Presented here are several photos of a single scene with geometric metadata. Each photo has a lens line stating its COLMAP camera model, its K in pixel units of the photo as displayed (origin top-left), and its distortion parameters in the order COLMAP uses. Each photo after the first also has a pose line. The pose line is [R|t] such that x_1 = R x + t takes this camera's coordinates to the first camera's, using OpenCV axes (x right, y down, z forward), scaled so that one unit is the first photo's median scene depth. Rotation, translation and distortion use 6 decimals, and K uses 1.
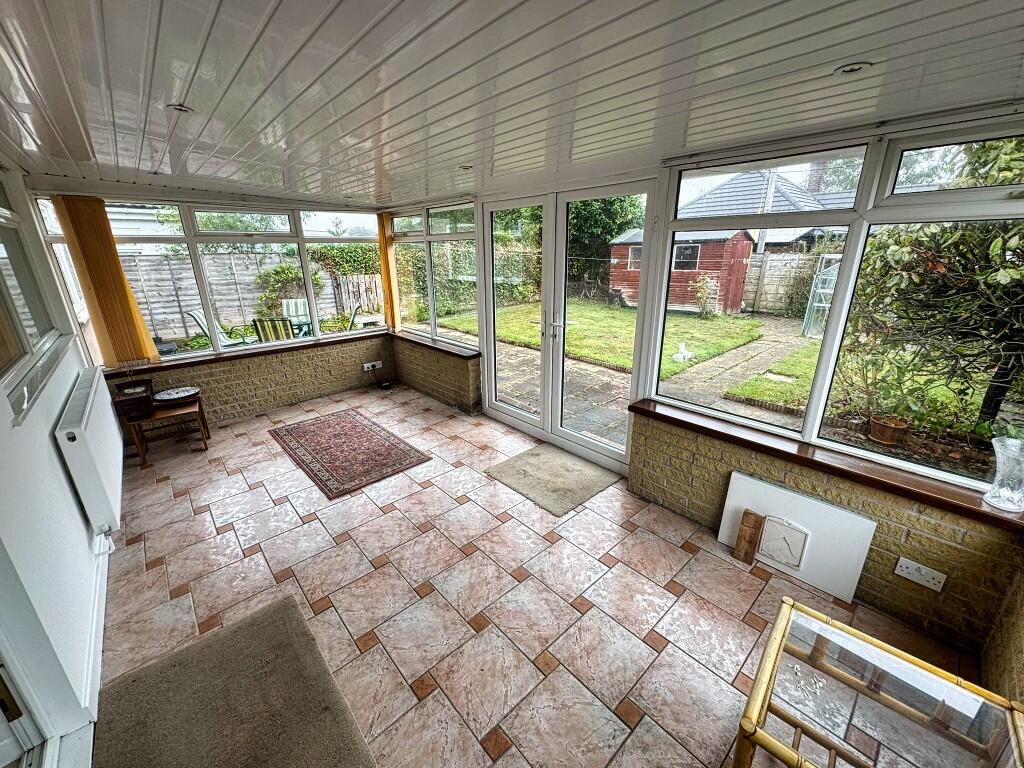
lens RADIAL K [[407.3, 0, 512.0], [0, 407.3, 384.0], [0, 0, 1]] dist [-0.001239, -0.000016]
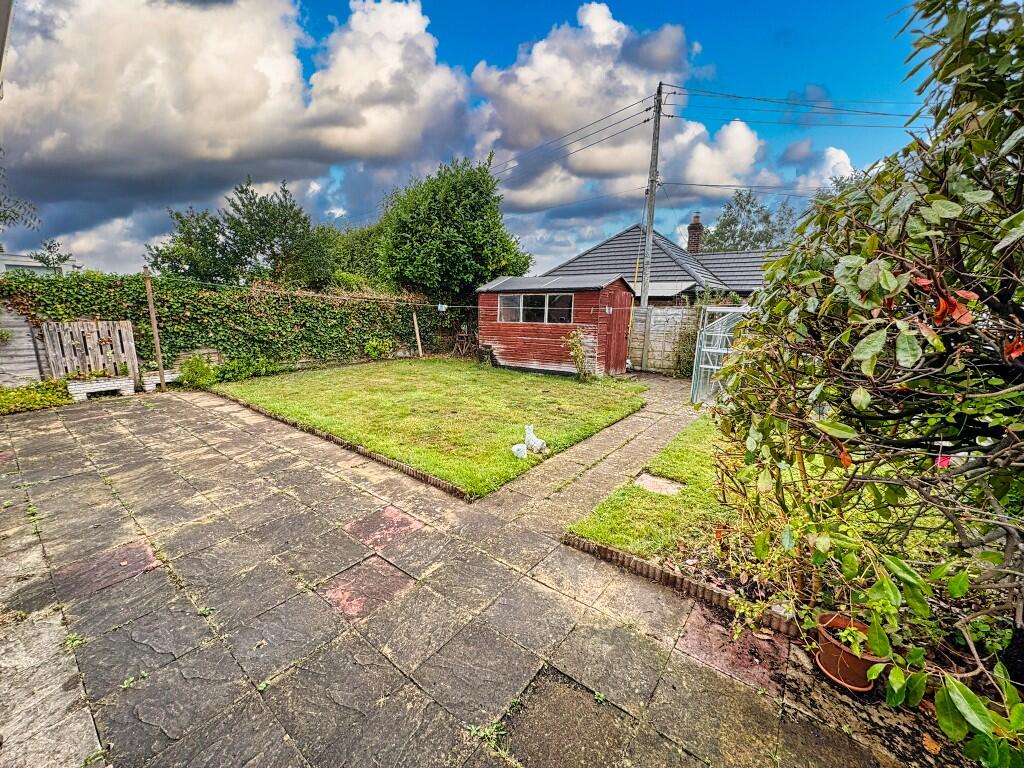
lens RADIAL K [[407.3, 0, 512.0], [0, 407.3, 384.0], [0, 0, 1]] dist [-0.001239, -0.000016]
pose [[0.982369, -0.009570, 0.186708, 0.173595], [0.033021, 0.991869, -0.122901, -0.057276], [-0.184014, 0.126899, 0.974698, 0.221114]]
